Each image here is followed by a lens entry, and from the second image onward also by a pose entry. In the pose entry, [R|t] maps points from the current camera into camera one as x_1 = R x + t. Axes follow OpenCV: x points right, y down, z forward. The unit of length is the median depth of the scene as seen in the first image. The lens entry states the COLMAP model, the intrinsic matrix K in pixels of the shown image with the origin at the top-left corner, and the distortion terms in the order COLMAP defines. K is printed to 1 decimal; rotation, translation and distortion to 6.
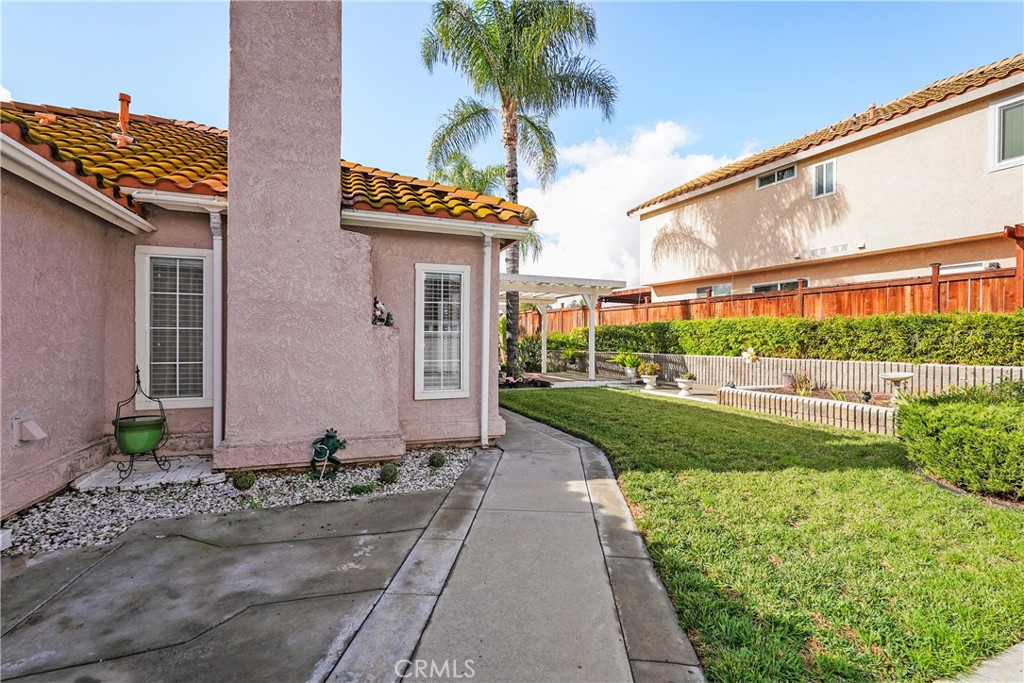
lens RADIAL K [[465.0, 0, 506.7], [0, 465.0, 344.2], [0, 0, 1]] dist [-0.012750, 0.007175]
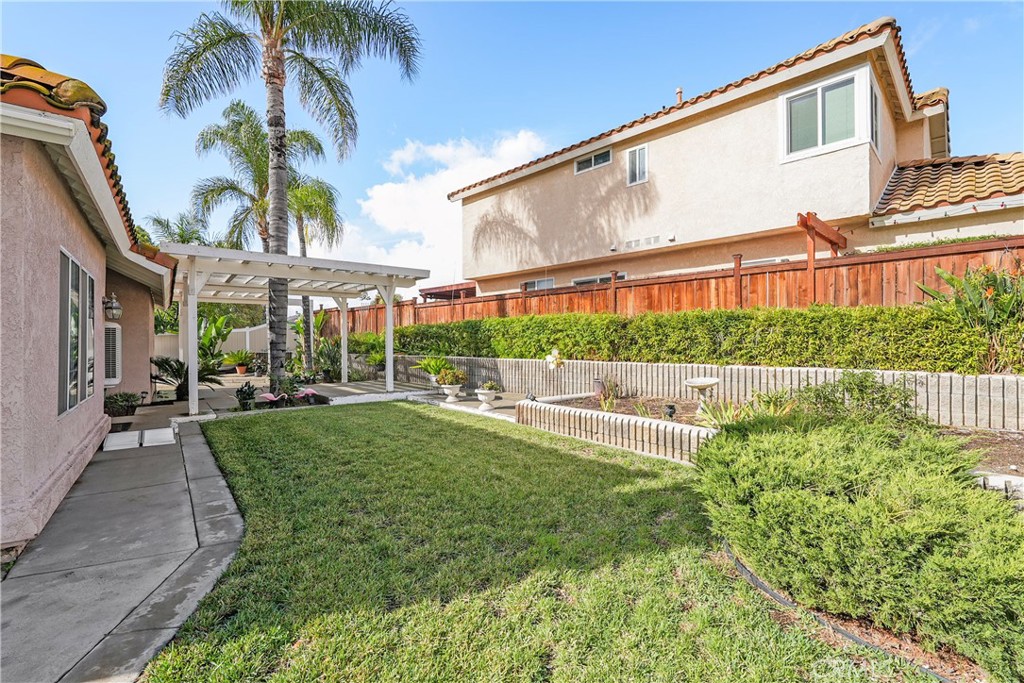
lens RADIAL K [[465.0, 0, 515.6], [0, 465.0, 340.7], [0, 0, 1]] dist [-0.012750, 0.007175]
pose [[0.953595, -0.008958, 0.300958, 0.174179], [0.012056, 0.999892, -0.008440, -0.001963], [-0.300850, 0.011677, 0.953600, 0.194570]]
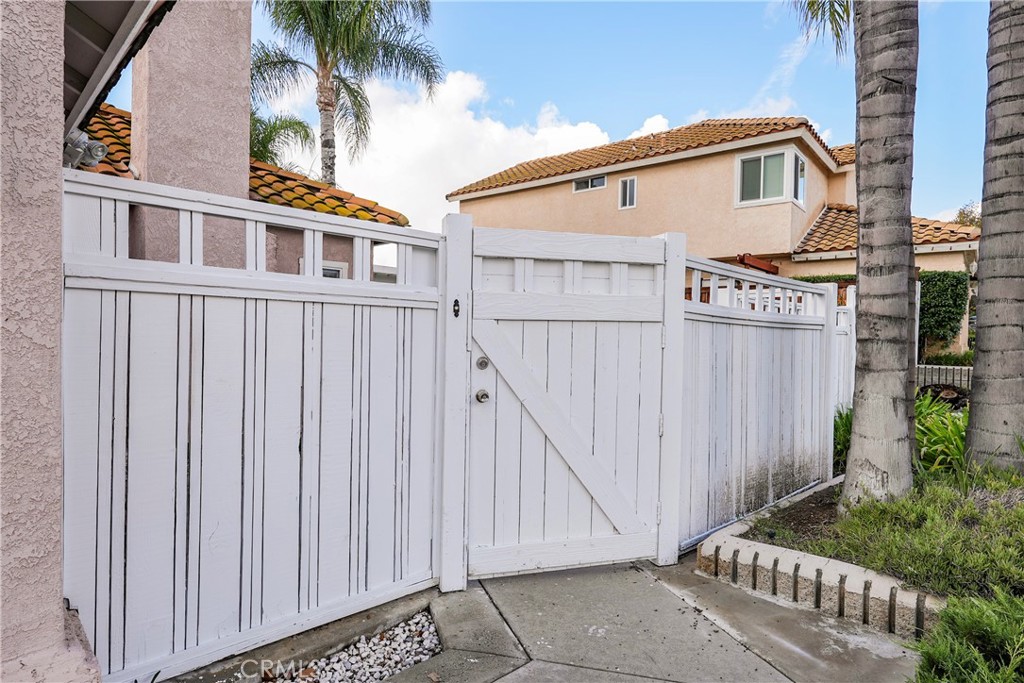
lens RADIAL K [[611.5, 0, 522.3], [0, 611.5, 342.8], [0, 0, 1]] dist [0.007615, 0.001730]
pose [[0.909080, 0.009688, 0.416509, -0.152988], [-0.009913, 0.999950, -0.001621, 0.007735], [-0.416504, -0.002655, 0.909130, -0.233488]]
